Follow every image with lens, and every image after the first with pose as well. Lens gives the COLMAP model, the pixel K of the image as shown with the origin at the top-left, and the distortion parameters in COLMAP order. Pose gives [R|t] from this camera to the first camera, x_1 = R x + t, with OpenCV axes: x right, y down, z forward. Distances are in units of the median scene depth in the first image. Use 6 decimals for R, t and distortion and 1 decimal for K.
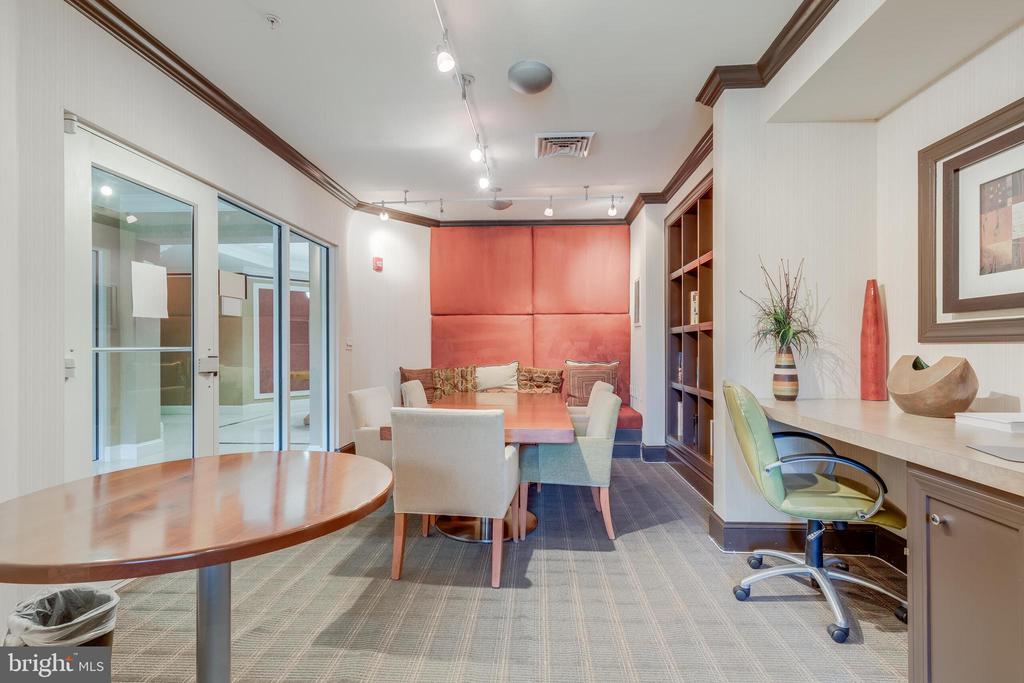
lens RADIAL K [[464.4, 0, 512.0], [0, 464.4, 341.5], [0, 0, 1]] dist [0.002129, 0.000163]
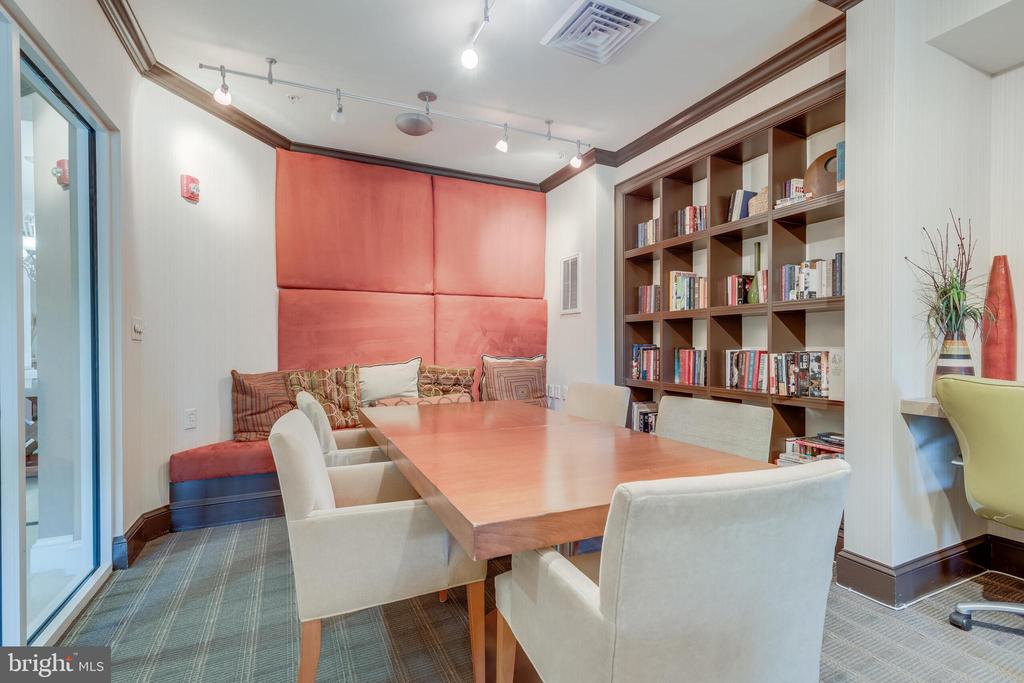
lens RADIAL K [[464.4, 0, 512.0], [0, 464.4, 341.5], [0, 0, 1]] dist [0.002129, 0.000163]
pose [[0.879557, 0.002417, 0.475788, -0.201410], [-0.005384, 0.999974, 0.004873, 0.013029], [-0.475763, -0.006848, 0.879547, 0.300738]]
